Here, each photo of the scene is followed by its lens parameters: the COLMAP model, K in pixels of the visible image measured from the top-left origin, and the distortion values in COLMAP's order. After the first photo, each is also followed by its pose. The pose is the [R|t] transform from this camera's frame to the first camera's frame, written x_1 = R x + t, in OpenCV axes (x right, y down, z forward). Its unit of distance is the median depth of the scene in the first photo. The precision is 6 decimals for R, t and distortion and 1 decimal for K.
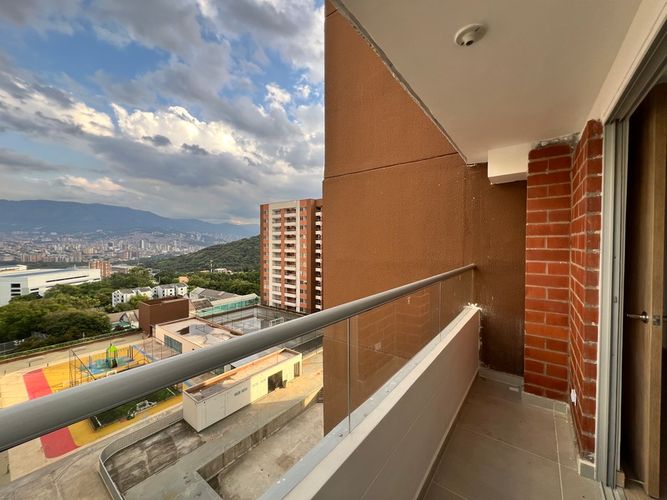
lens RADIAL K [[265.9, 0, 334.0], [0, 265.9, 248.8], [0, 0, 1]] dist [-0.003659, 0.000419]
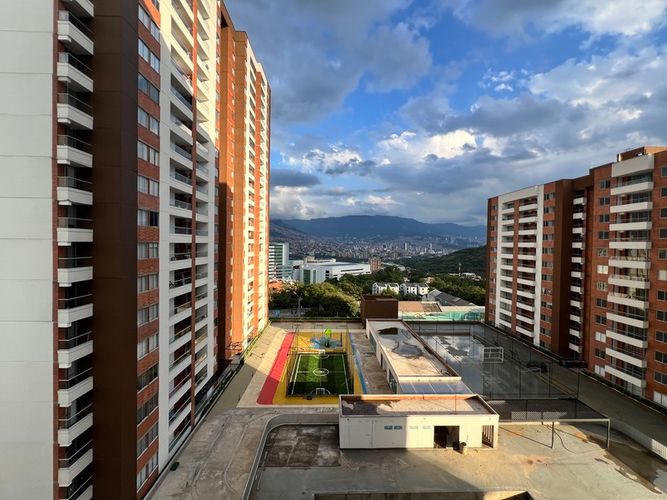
lens RADIAL K [[265.9, 0, 334.0], [0, 265.9, 248.8], [0, 0, 1]] dist [-0.003659, 0.000419]
pose [[0.627400, 0.021854, -0.778390, 0.067576], [-0.031358, 0.999504, 0.002787, -0.001387], [0.778065, 0.022660, 0.627774, 0.148736]]
